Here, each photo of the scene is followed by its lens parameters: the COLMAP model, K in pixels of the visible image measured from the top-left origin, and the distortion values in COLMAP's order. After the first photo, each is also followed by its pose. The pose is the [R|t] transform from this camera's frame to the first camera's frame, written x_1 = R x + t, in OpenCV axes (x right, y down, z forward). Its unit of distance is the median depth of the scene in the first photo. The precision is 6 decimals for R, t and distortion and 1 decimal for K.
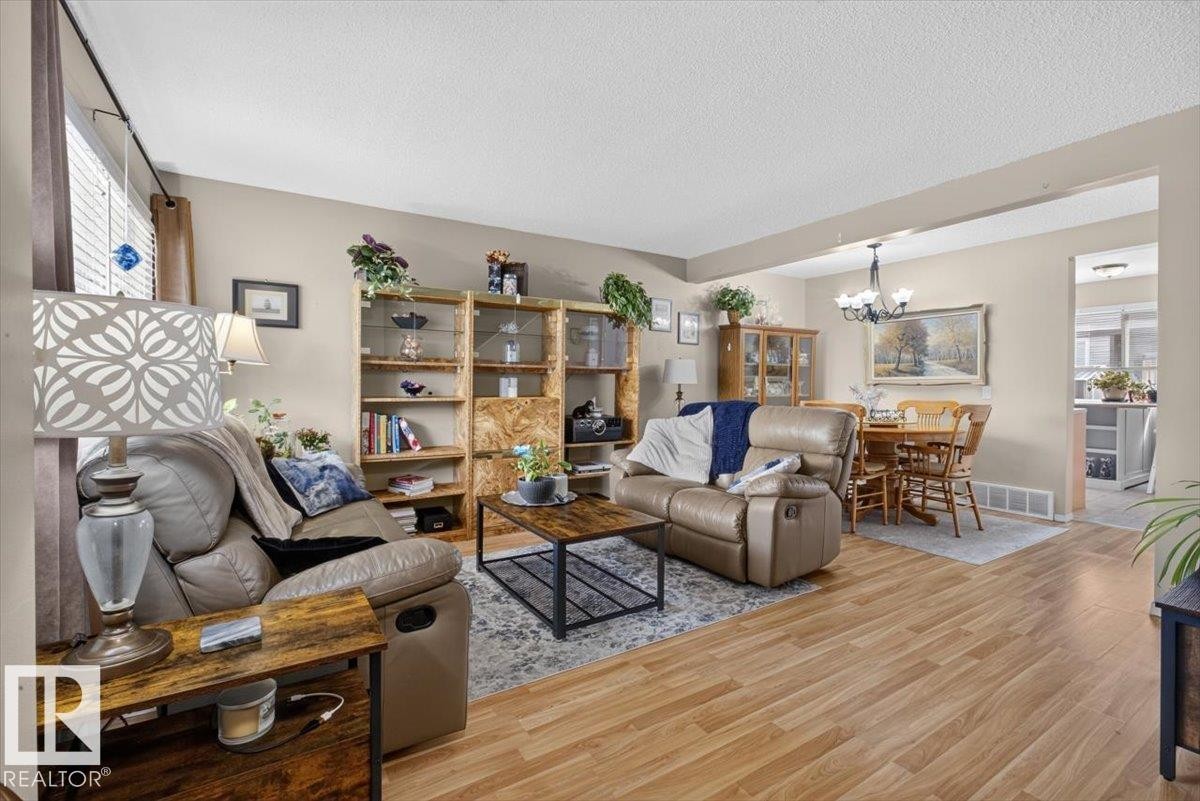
lens RADIAL K [[526.1, 0, 601.9], [0, 526.1, 394.1], [0, 0, 1]] dist [-0.009607, -0.000570]
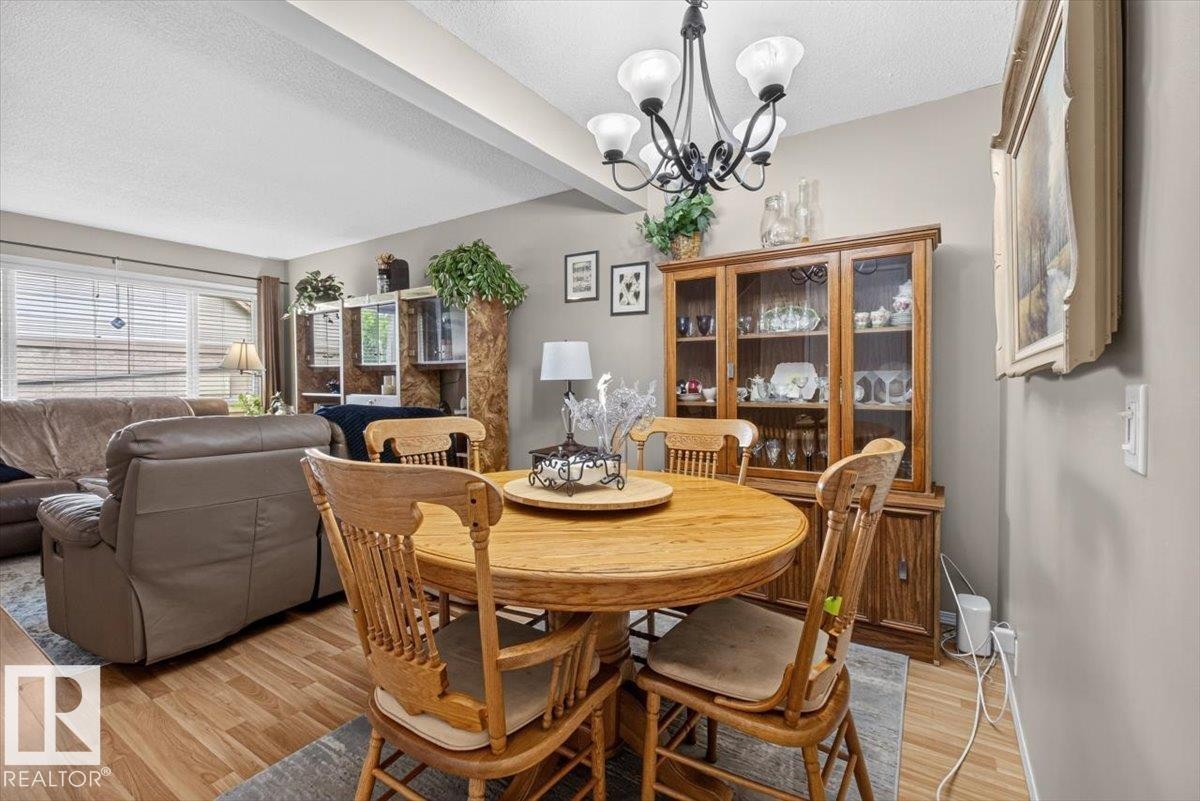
lens RADIAL K [[526.1, 0, 603.2], [0, 526.1, 391.7], [0, 0, 1]] dist [-0.009607, -0.000570]
pose [[0.428359, 0.011470, -0.903536, 0.725937], [-0.013094, 0.999893, 0.006486, -0.009505], [0.903514, 0.009052, 0.428464, 0.737942]]
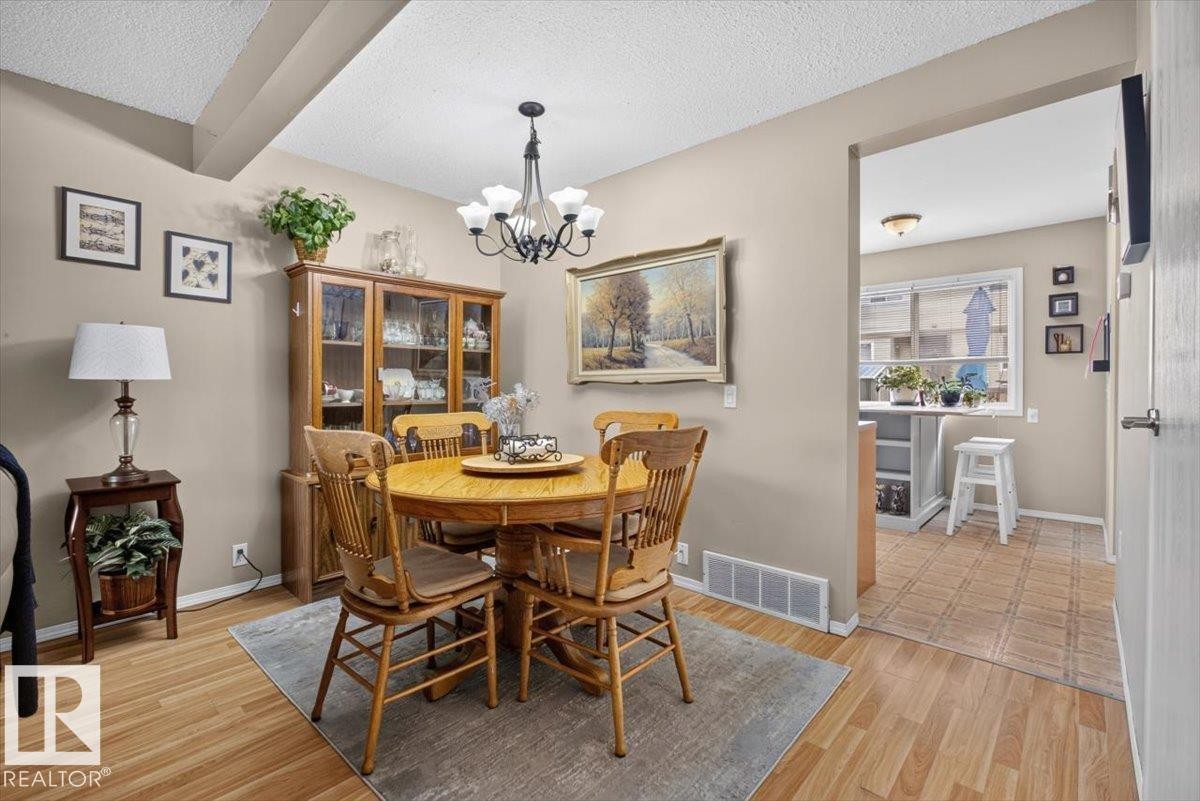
lens RADIAL K [[526.1, 0, 601.0], [0, 526.1, 390.6], [0, 0, 1]] dist [-0.009607, -0.000570]
pose [[0.962564, -0.002914, 0.271038, 0.406294], [0.004623, 0.999973, -0.005667, -0.005749], [-0.271014, 0.006708, 0.962552, 0.445500]]
